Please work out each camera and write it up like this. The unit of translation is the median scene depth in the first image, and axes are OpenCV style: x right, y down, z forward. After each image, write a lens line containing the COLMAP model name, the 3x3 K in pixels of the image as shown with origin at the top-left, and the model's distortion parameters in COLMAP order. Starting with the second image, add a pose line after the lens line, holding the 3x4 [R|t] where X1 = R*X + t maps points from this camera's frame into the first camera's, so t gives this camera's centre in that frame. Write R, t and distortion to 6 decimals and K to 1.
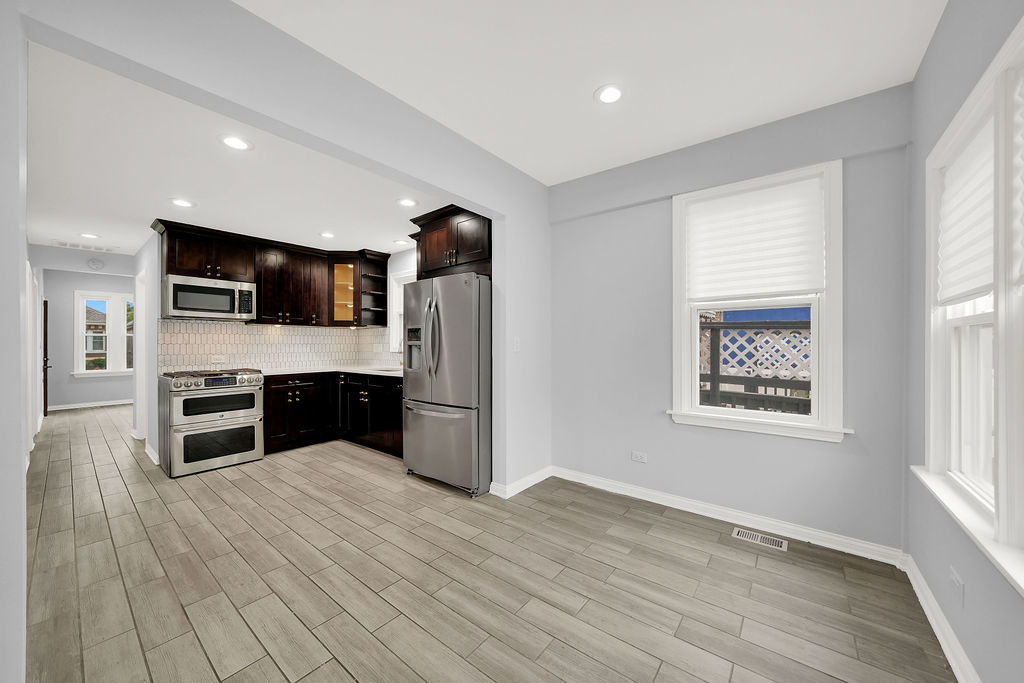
lens RADIAL K [[366.0, 0, 512.0], [0, 366.0, 341.5], [0, 0, 1]] dist [0.000451, 0.000003]
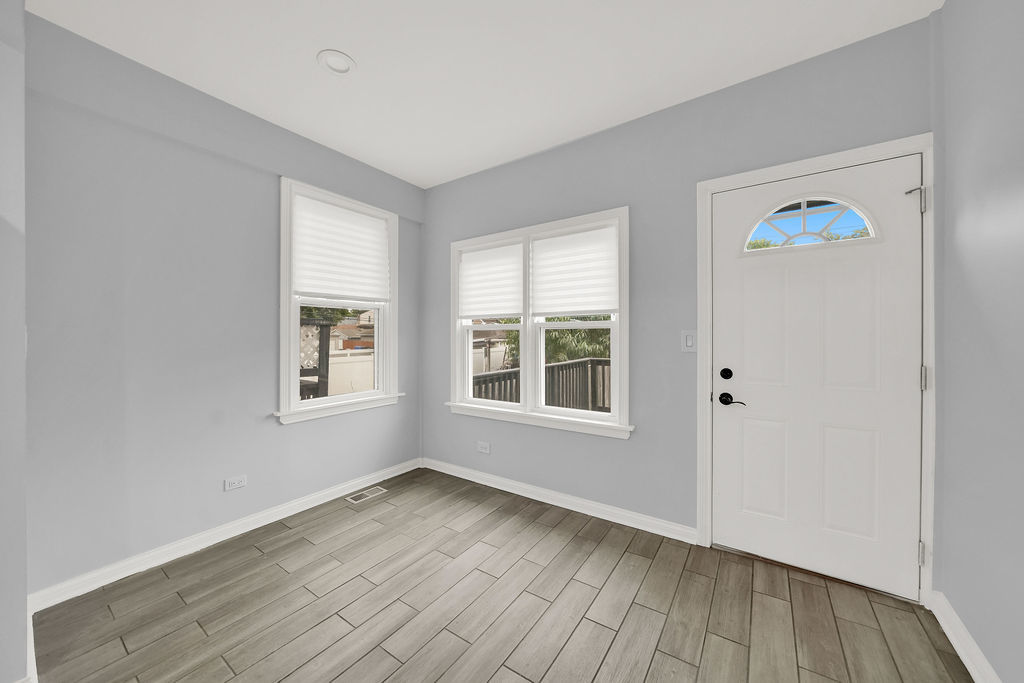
lens RADIAL K [[375.7, 0, 508.8], [0, 375.7, 330.3], [0, 0, 1]] dist [0.000544, 0.000075]
pose [[-0.051871, 0.014045, 0.998555, -0.656561], [-0.004682, 0.999887, -0.014307, -0.004334], [-0.998643, -0.005417, -0.051800, 0.607943]]
